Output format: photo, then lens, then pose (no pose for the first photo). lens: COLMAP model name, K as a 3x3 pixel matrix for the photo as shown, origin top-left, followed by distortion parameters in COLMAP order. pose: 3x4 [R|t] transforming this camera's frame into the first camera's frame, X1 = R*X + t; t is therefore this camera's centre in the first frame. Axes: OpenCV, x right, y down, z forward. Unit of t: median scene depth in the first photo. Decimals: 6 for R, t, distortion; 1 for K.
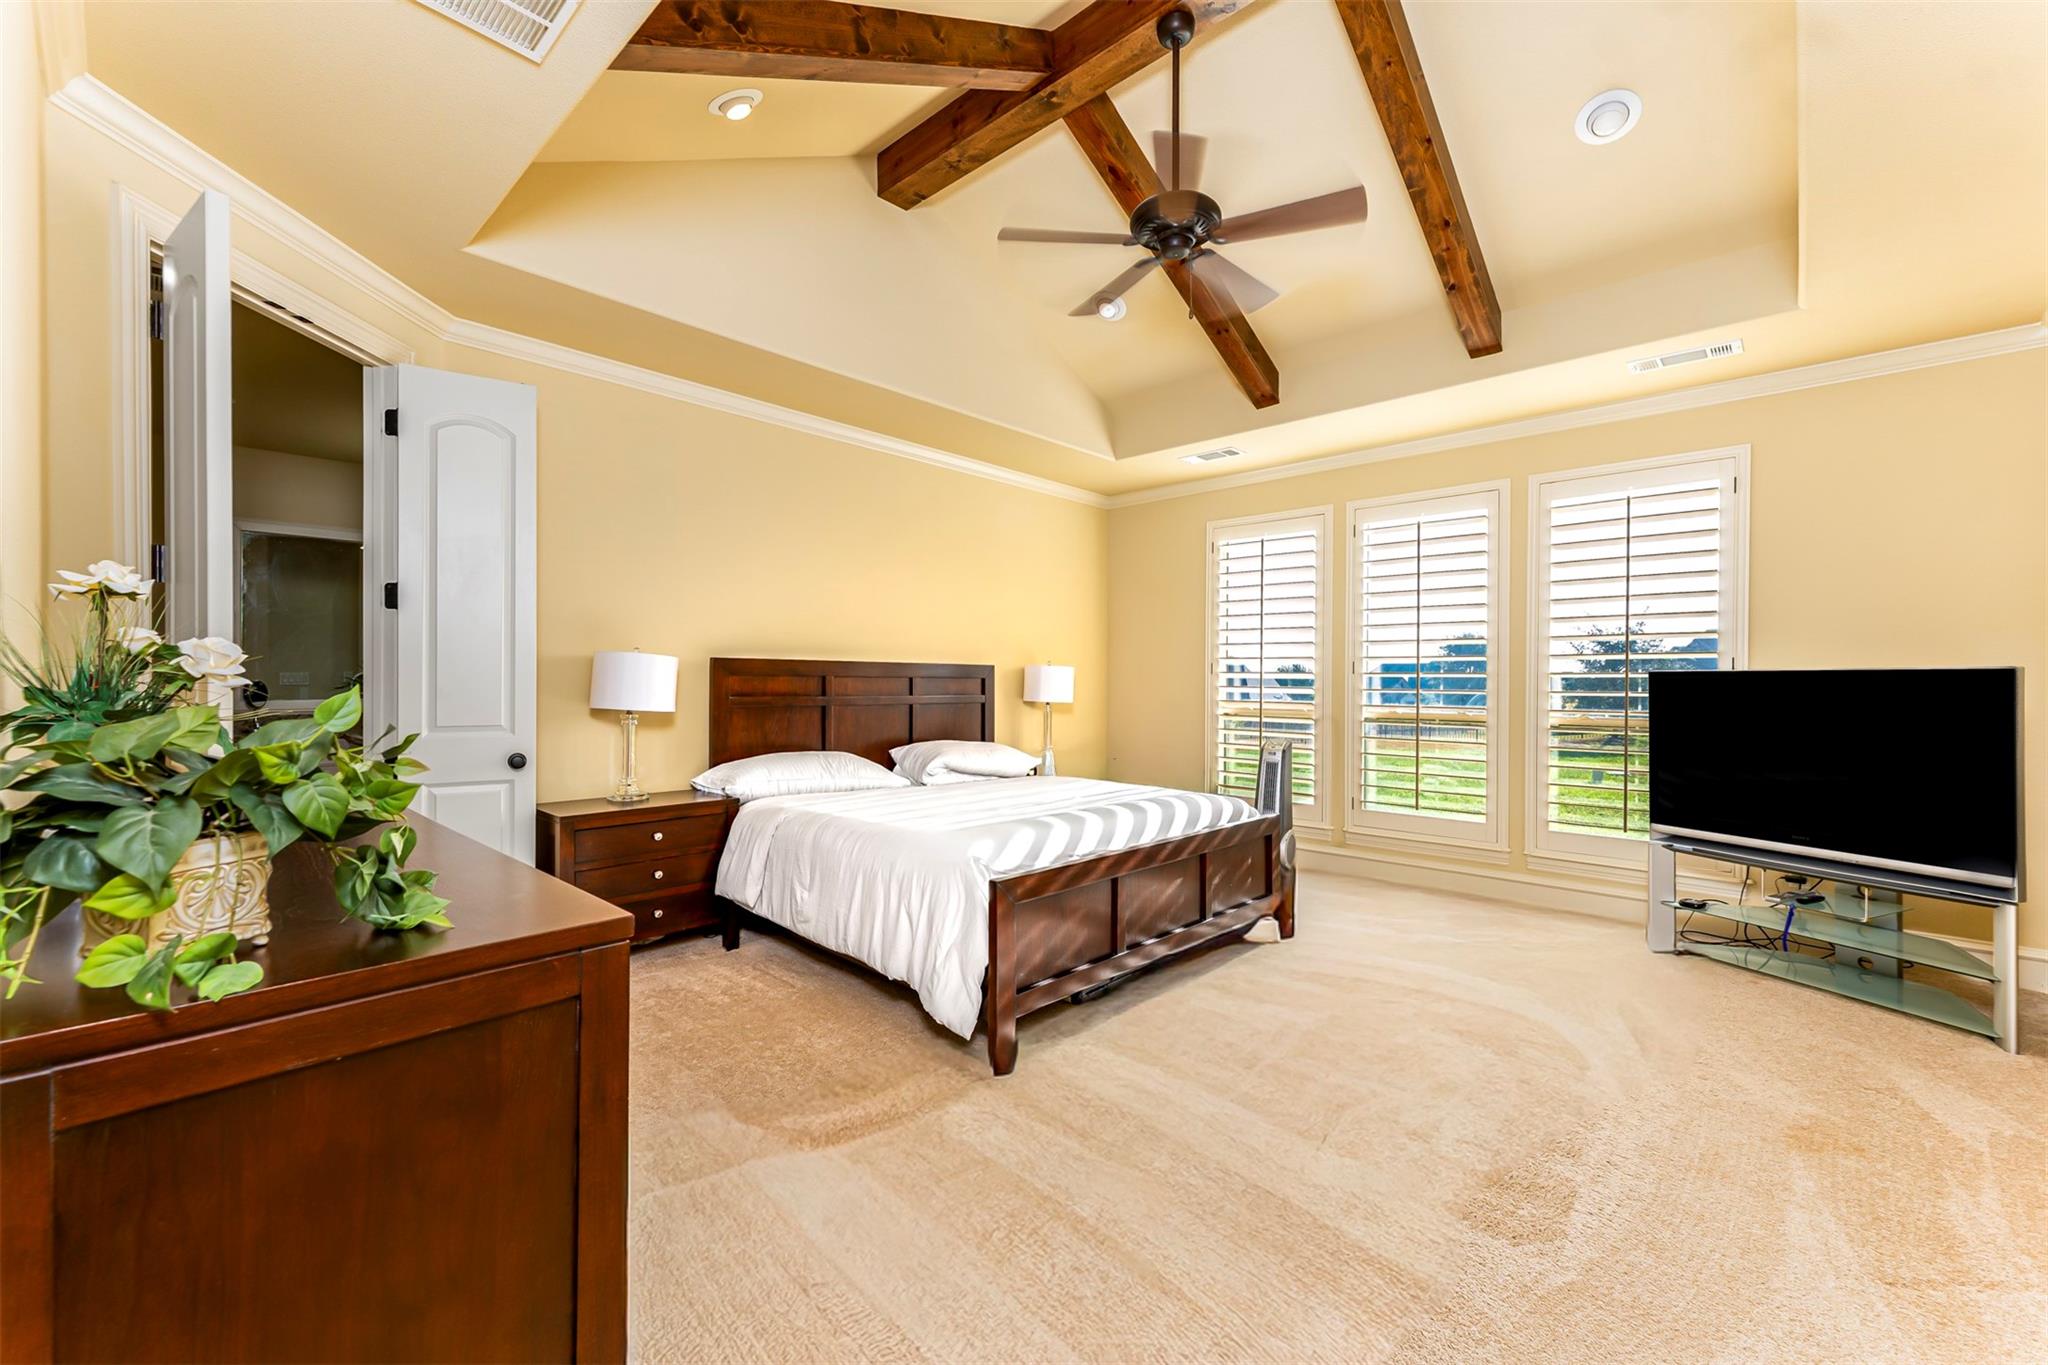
lens RADIAL K [[850.9, 0, 1005.7], [0, 850.9, 680.7], [0, 0, 1]] dist [0.006979, 0.000190]
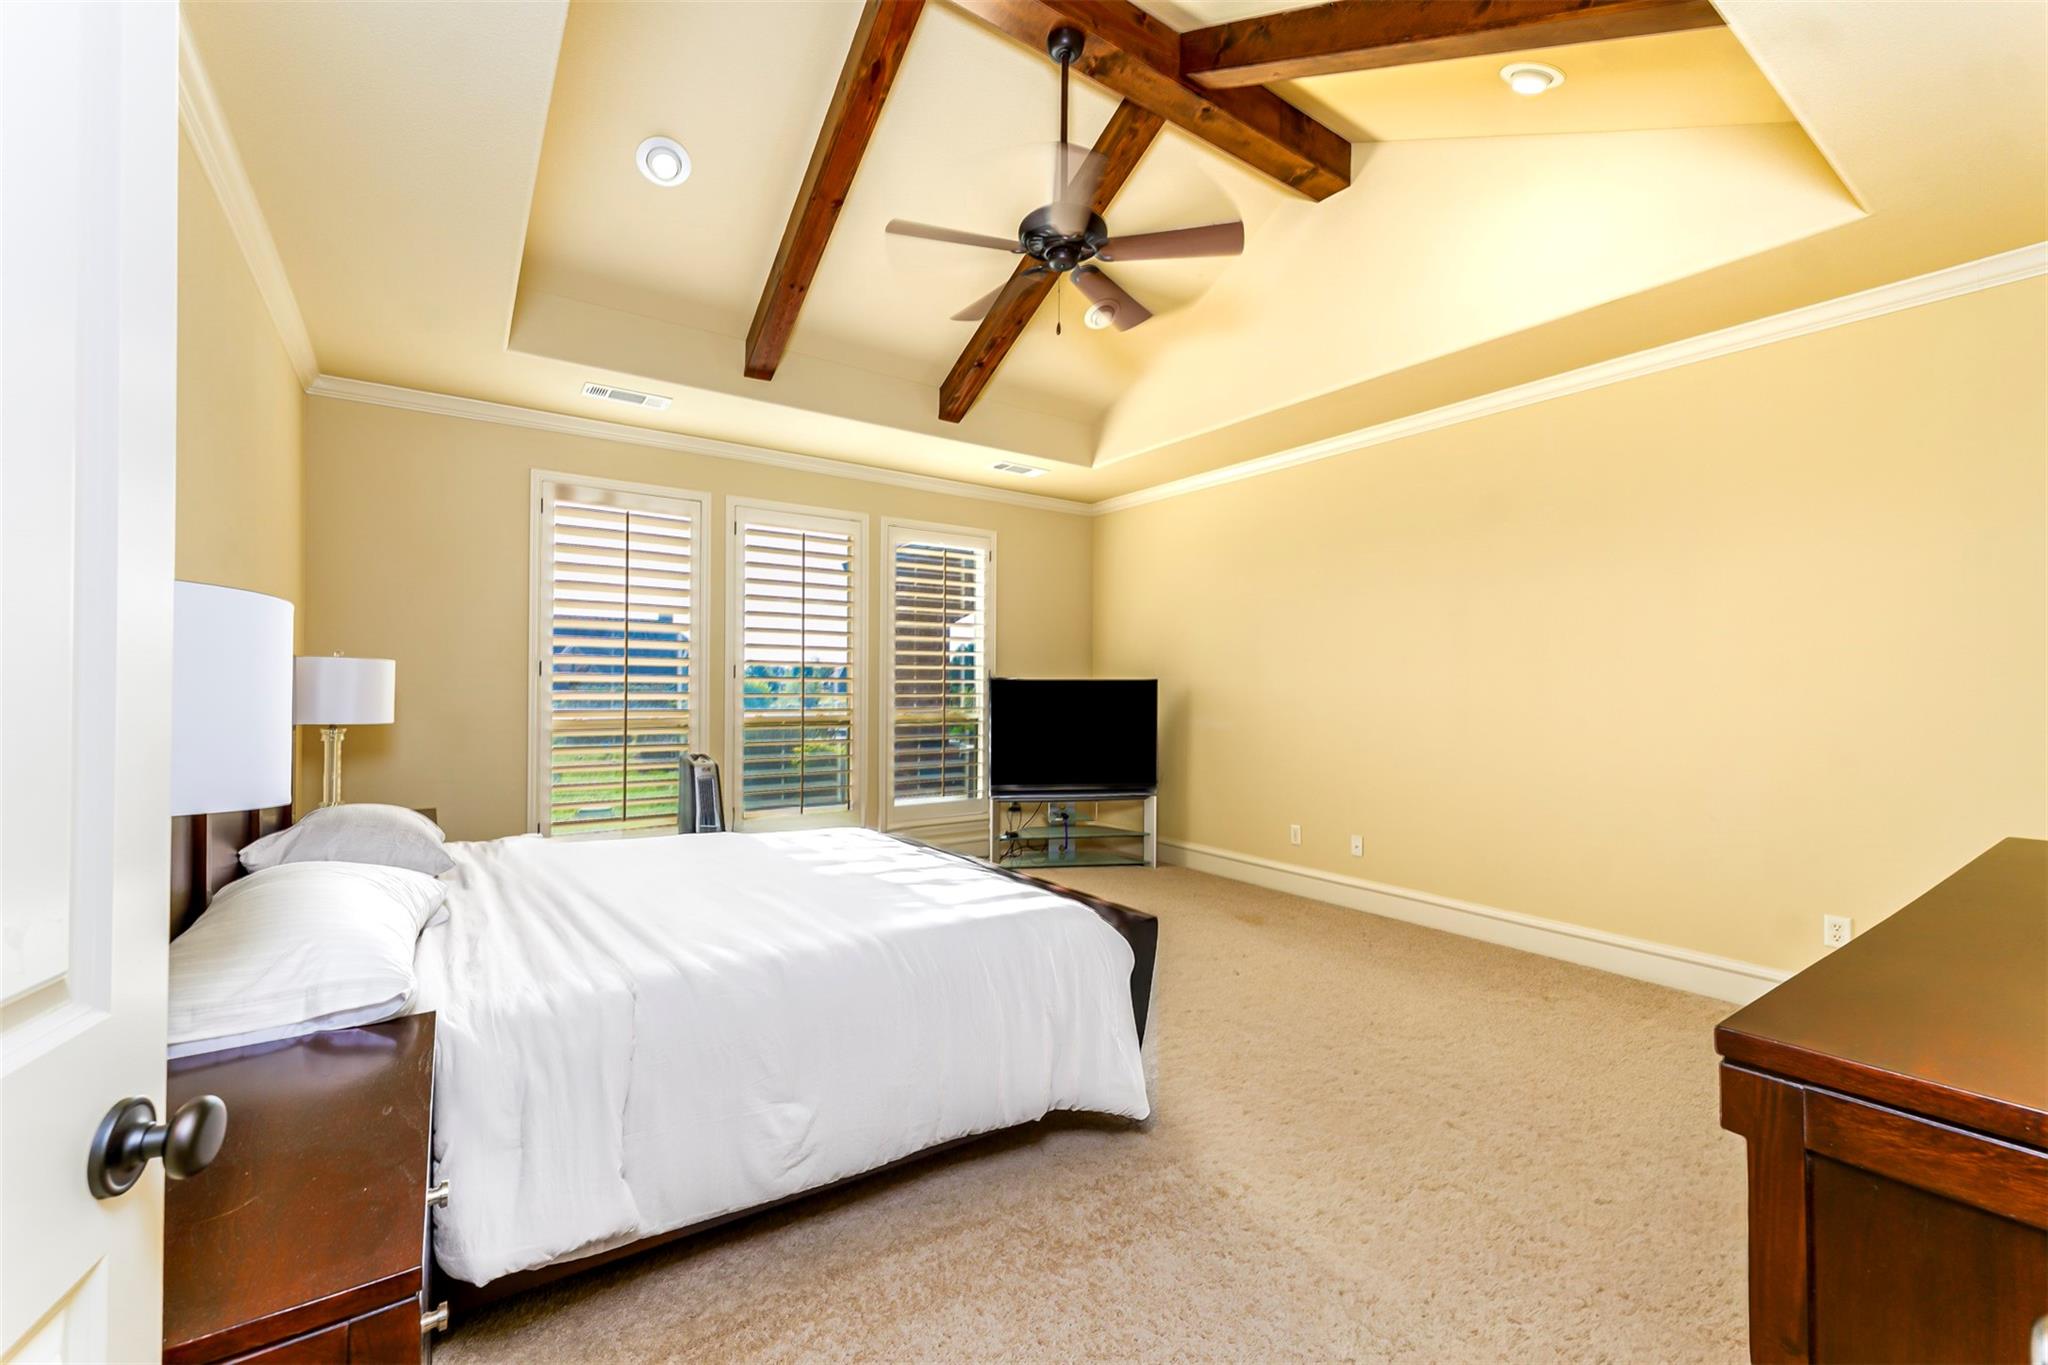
lens RADIAL K [[850.9, 0, 1005.7], [0, 850.9, 680.7], [0, 0, 1]] dist [0.006979, 0.000190]
pose [[0.180726, 0.008812, 0.983494, -0.503393], [0.001327, 0.999957, -0.009203, 0.004944], [-0.983533, 0.002968, 0.180706, 0.560719]]
